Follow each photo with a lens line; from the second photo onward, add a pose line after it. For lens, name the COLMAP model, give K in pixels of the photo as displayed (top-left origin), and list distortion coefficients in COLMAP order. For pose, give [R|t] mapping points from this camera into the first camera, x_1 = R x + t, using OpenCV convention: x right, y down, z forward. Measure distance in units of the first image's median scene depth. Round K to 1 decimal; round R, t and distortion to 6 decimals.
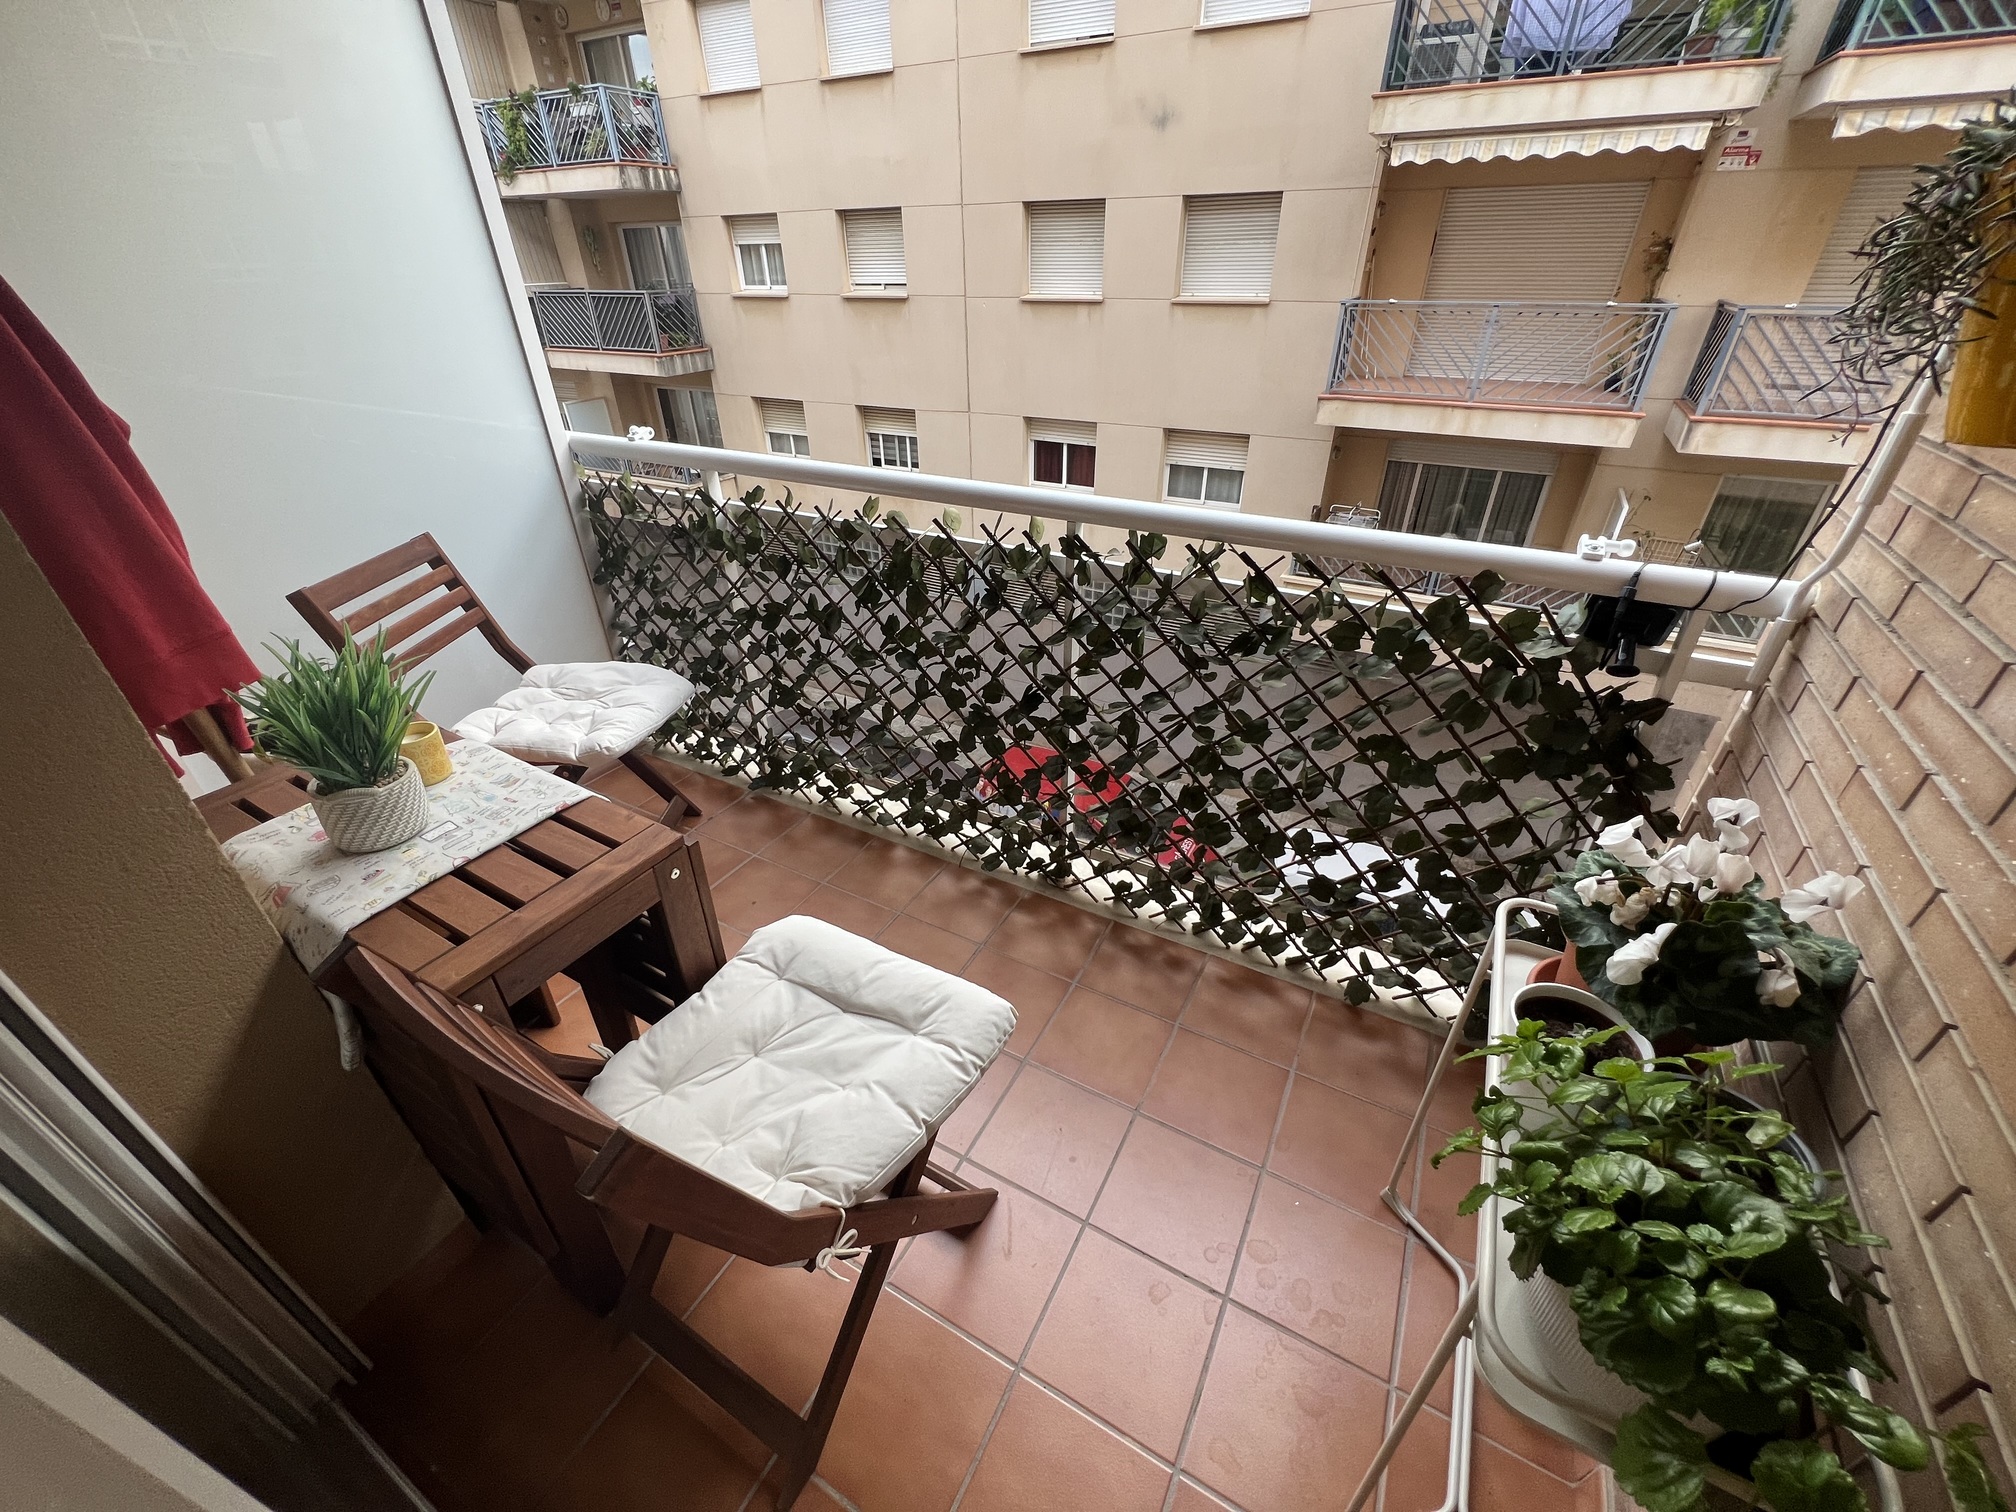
lens RADIAL K [[799.9, 0, 1008.0], [0, 799.9, 756.0], [0, 0, 1]] dist [0.000794, 0.000069]
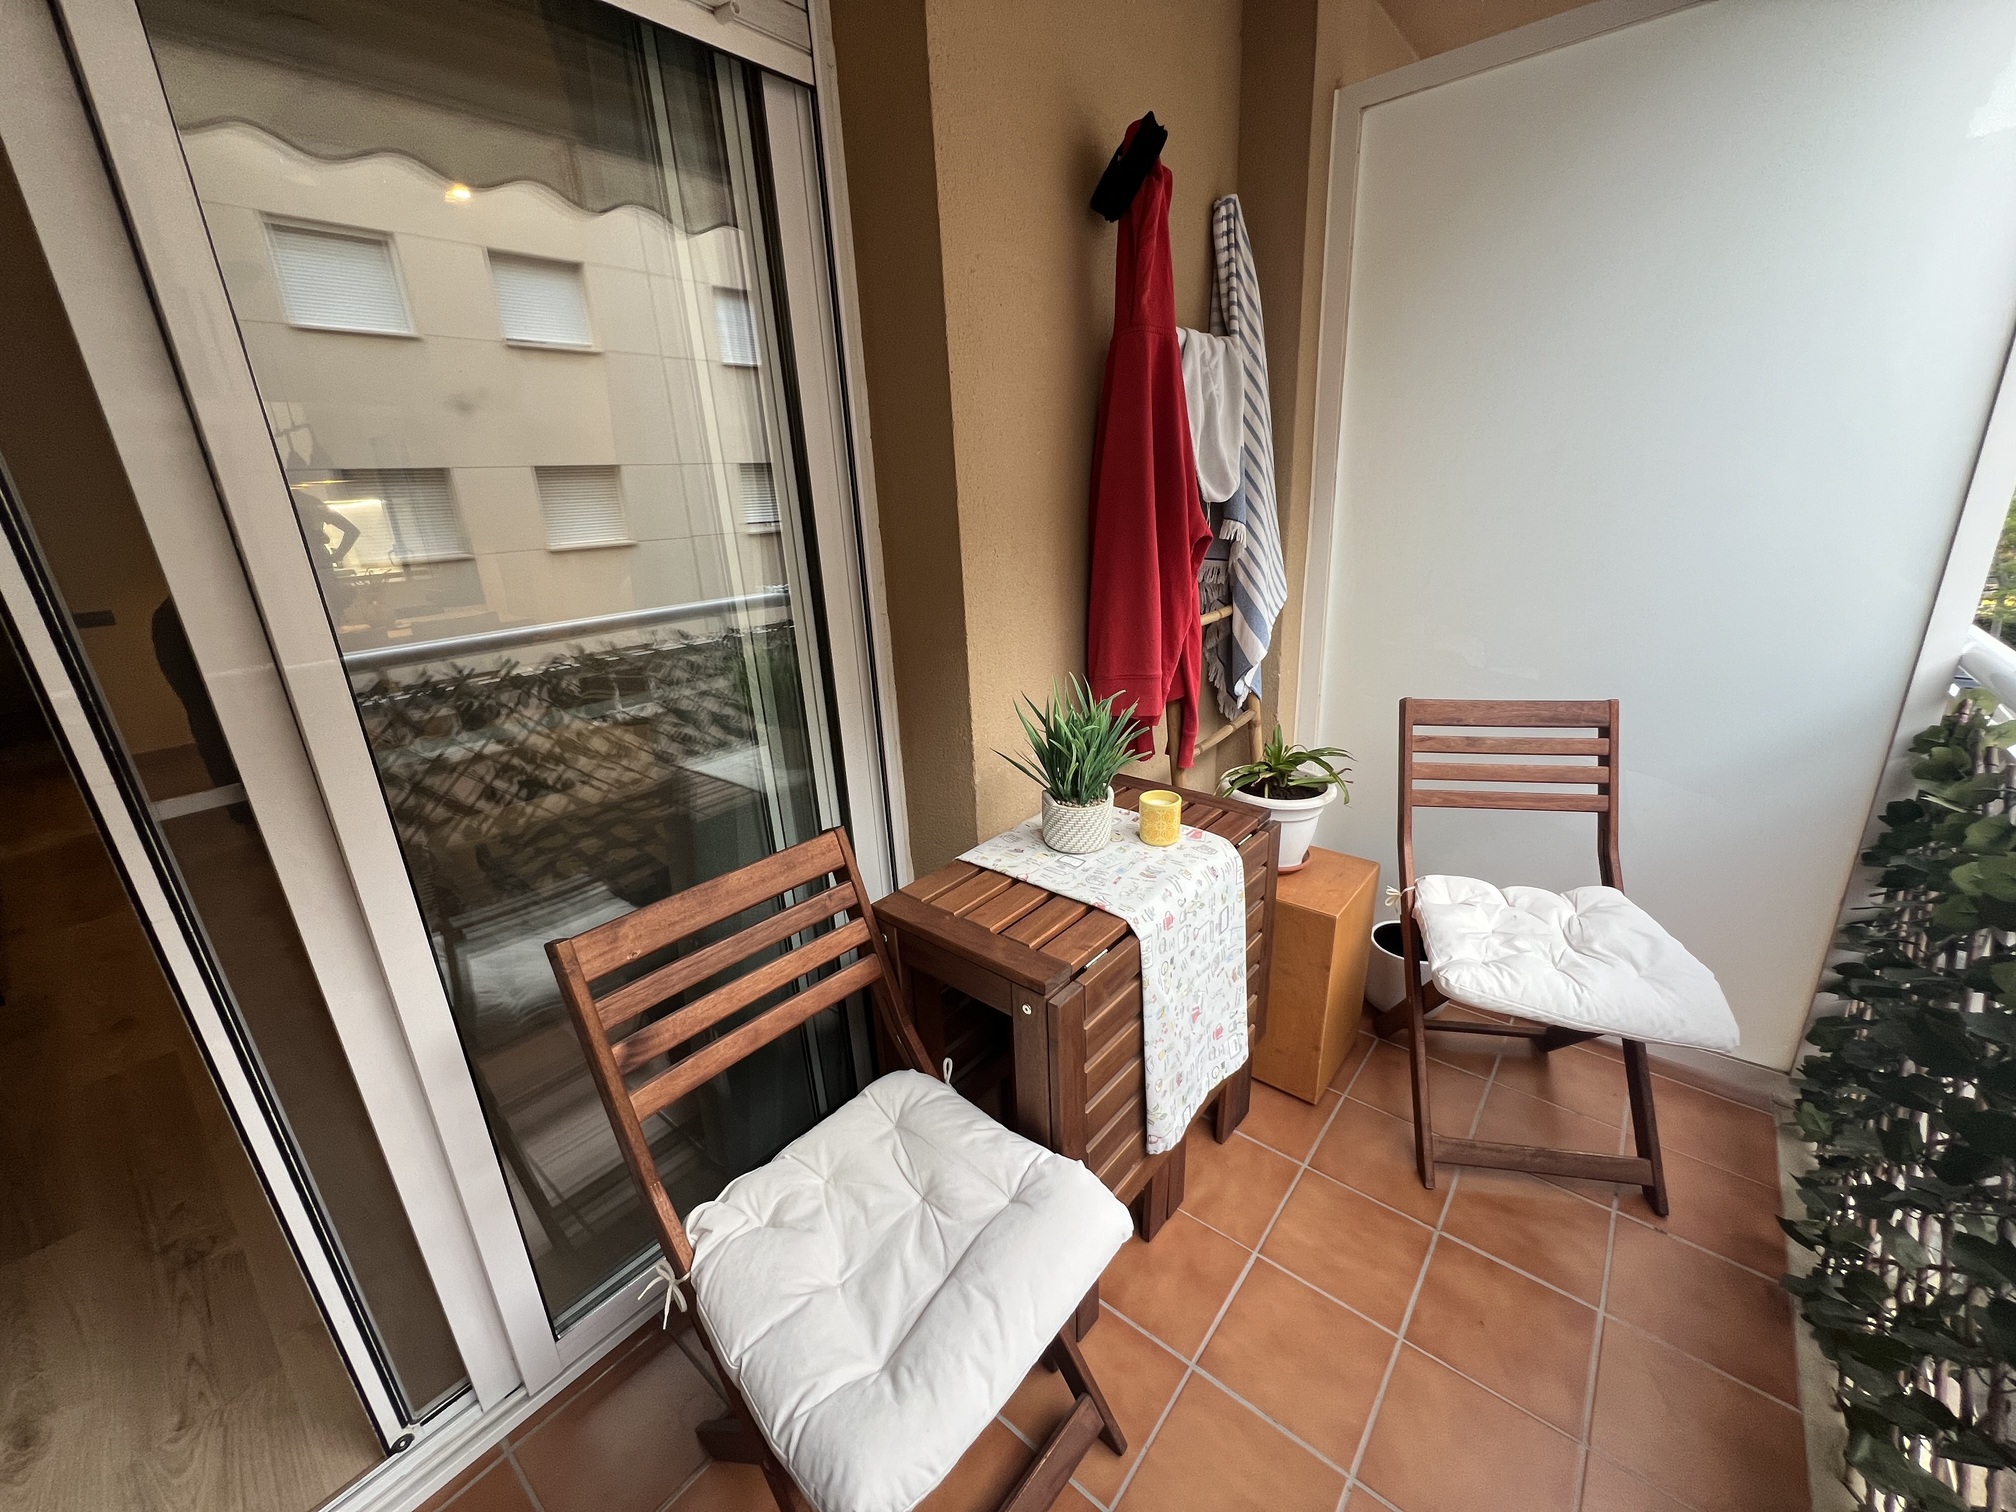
lens RADIAL K [[799.9, 0, 1008.0], [0, 799.9, 756.0], [0, 0, 1]] dist [0.000794, 0.000069]
pose [[-0.190492, 0.330116, -0.924519, 0.248371], [-0.475227, 0.793051, 0.381091, -0.302042], [0.858995, 0.511951, 0.005810, 0.569535]]
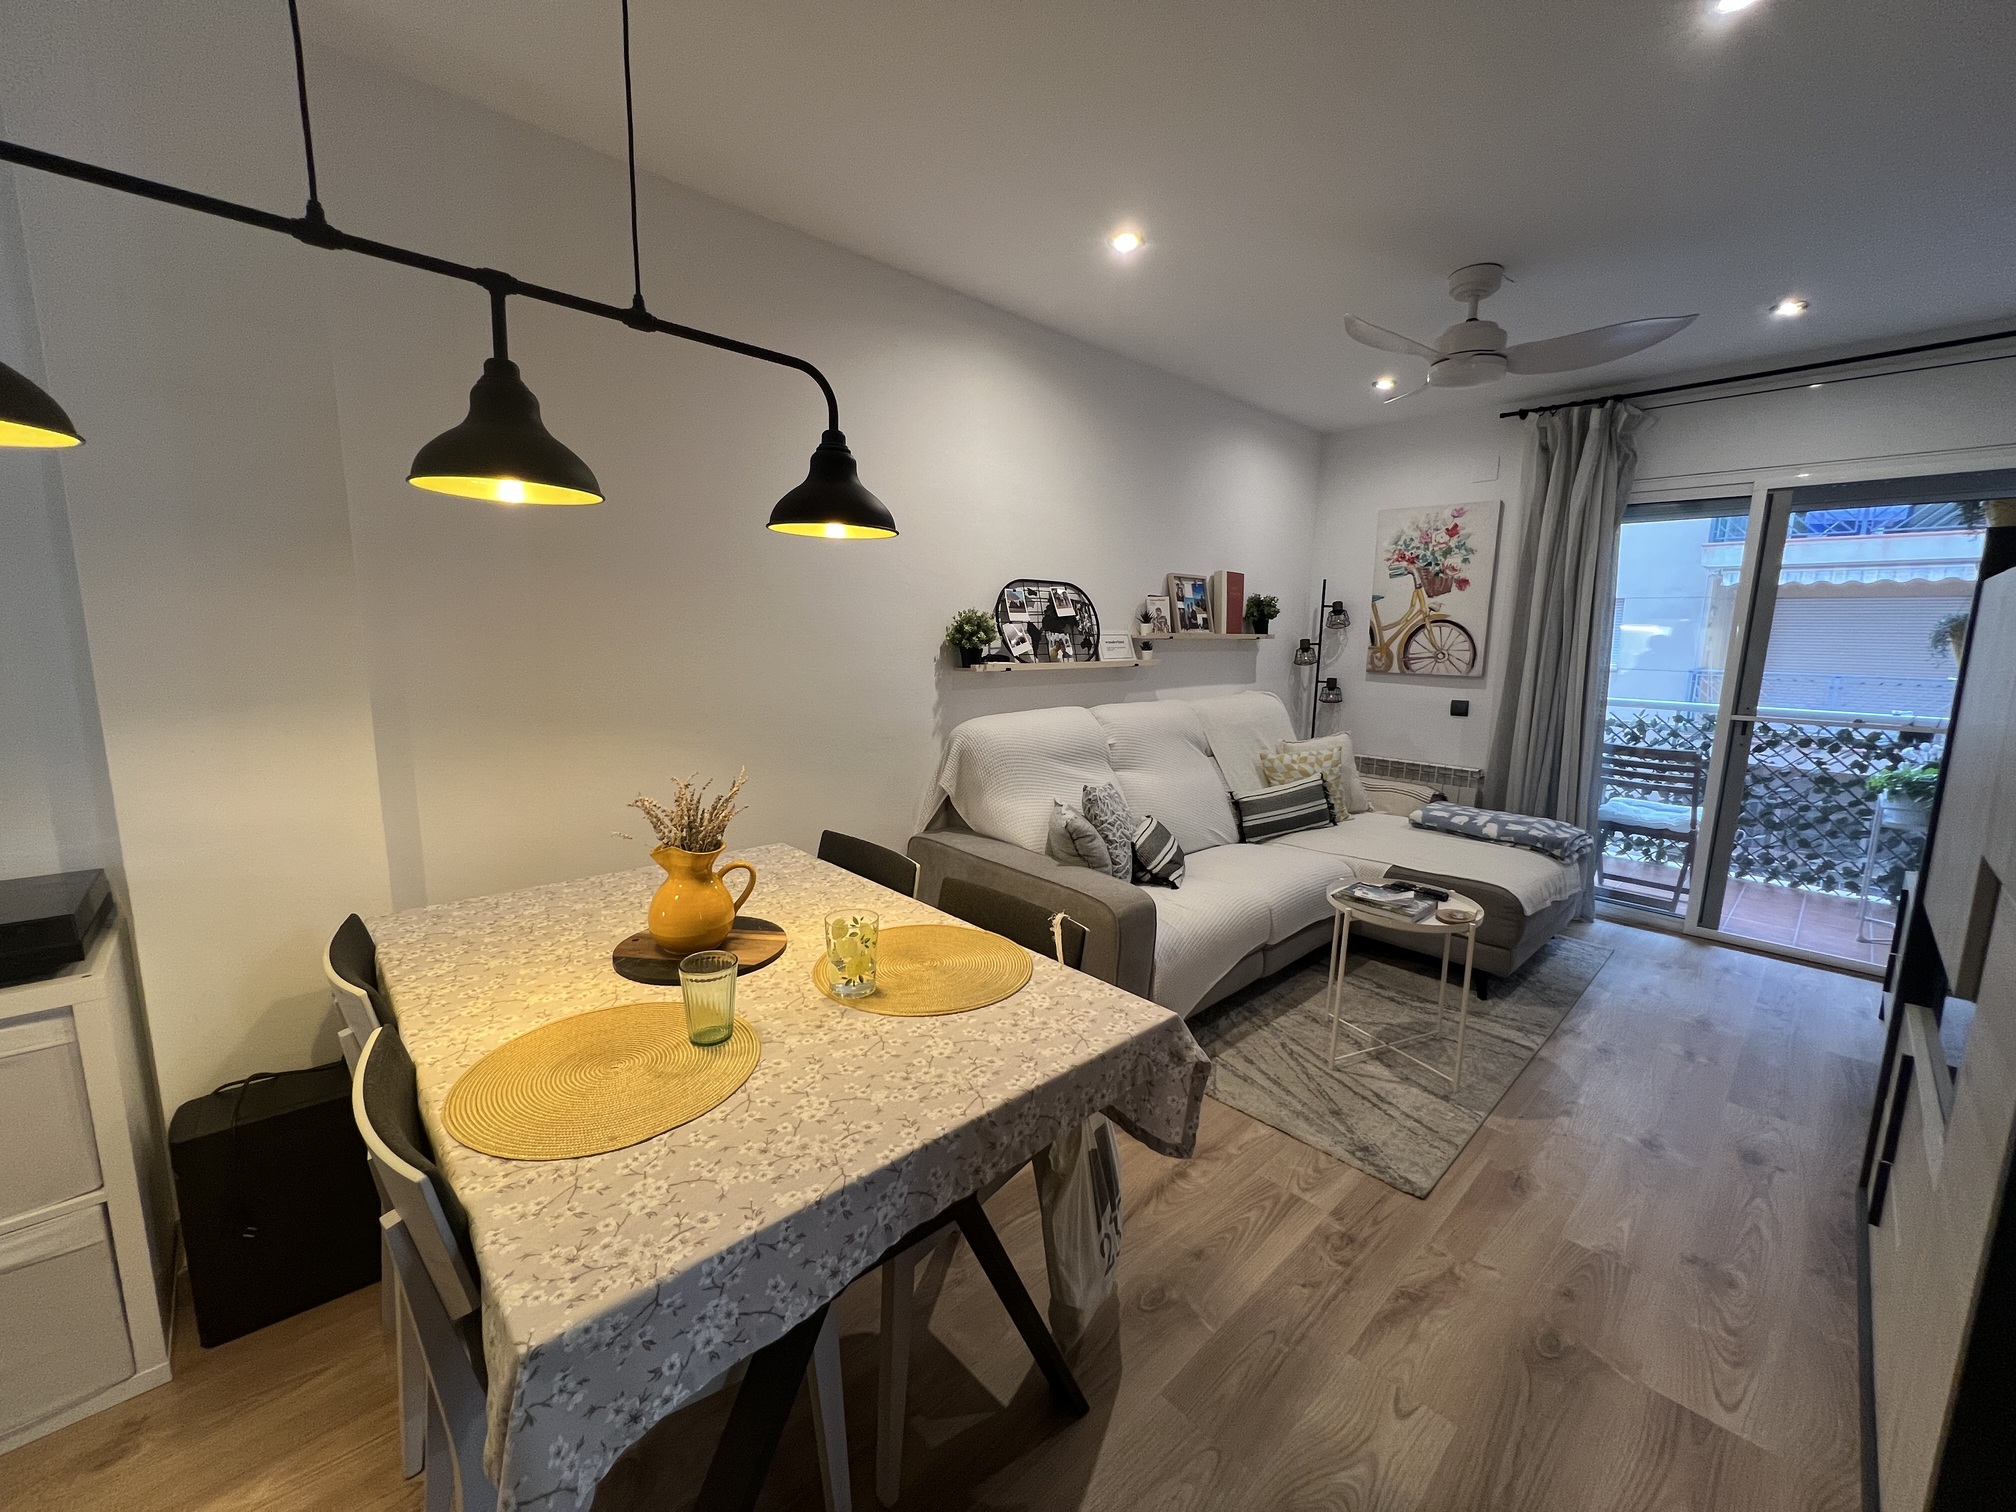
lens RADIAL K [[799.9, 0, 1008.0], [0, 799.9, 756.0], [0, 0, 1]] dist [0.000794, 0.000069]
pose [[0.951253, 0.070923, -0.300148, -0.509154], [-0.182948, 0.913246, -0.364021, 0.512587], [0.248291, 0.401187, 0.881703, -0.799364]]
